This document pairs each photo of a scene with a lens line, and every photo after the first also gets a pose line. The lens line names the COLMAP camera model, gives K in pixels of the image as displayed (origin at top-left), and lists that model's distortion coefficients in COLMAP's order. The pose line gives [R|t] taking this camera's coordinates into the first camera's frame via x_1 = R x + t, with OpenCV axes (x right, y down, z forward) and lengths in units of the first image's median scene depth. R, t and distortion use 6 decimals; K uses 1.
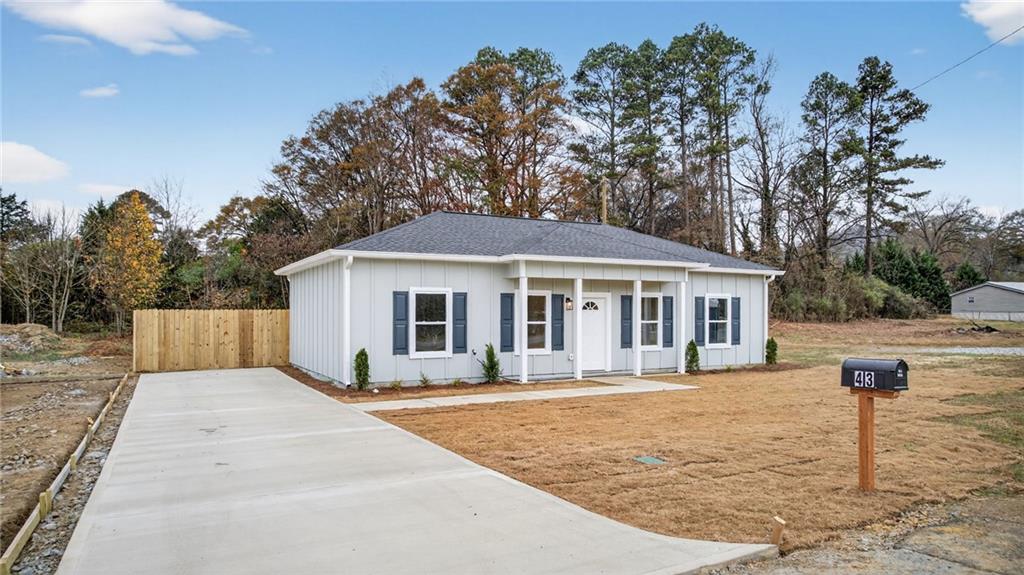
lens RADIAL K [[671.3, 0, 513.2], [0, 671.3, 289.5], [0, 0, 1]] dist [-0.036885, 0.002925]
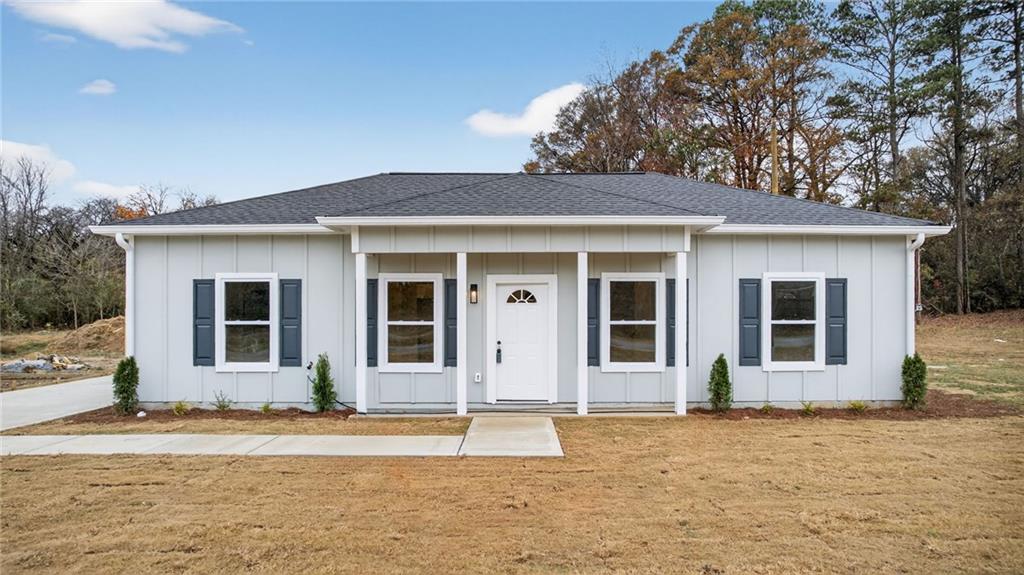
lens RADIAL K [[671.3, 0, 511.3], [0, 671.3, 284.7], [0, 0, 1]] dist [-0.036885, 0.002925]
pose [[0.881143, -0.021629, -0.472355, 0.394463], [0.019413, 0.999766, -0.009566, 0.018685], [0.472451, -0.000741, 0.881357, 0.434378]]
